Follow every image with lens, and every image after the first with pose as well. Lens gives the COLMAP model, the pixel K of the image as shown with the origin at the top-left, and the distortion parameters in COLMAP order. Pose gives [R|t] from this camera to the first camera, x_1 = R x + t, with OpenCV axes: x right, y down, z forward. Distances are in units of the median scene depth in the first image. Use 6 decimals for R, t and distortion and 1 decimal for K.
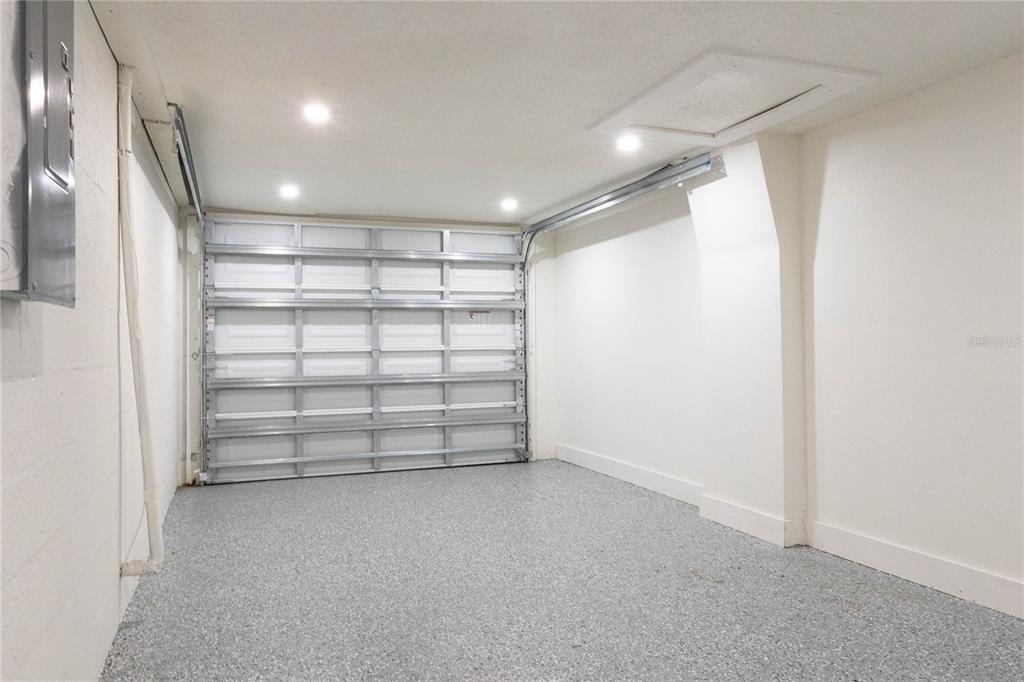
lens RADIAL K [[738.8, 0, 512.0], [0, 738.8, 341.0], [0, 0, 1]] dist [-0.000635, 0.000253]
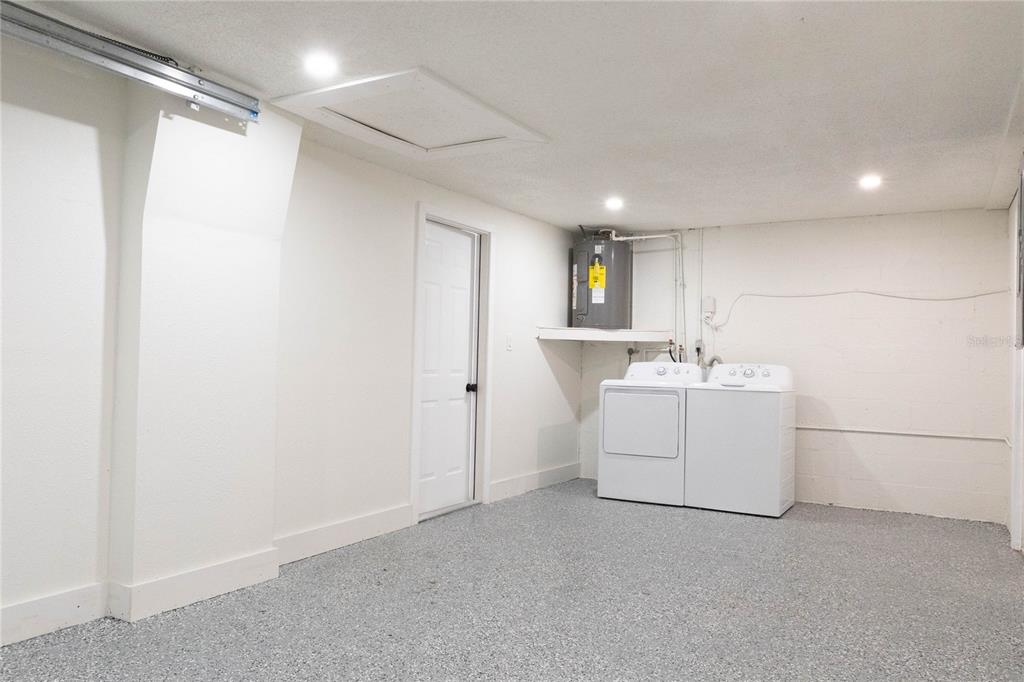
lens RADIAL K [[738.8, 0, 512.0], [0, 738.8, 341.0], [0, 0, 1]] dist [-0.000635, 0.000253]
pose [[-0.631190, 0.010115, 0.775562, -0.687294], [-0.022212, 0.999269, -0.031111, 0.014744], [-0.775310, -0.036864, -0.630504, 1.792226]]
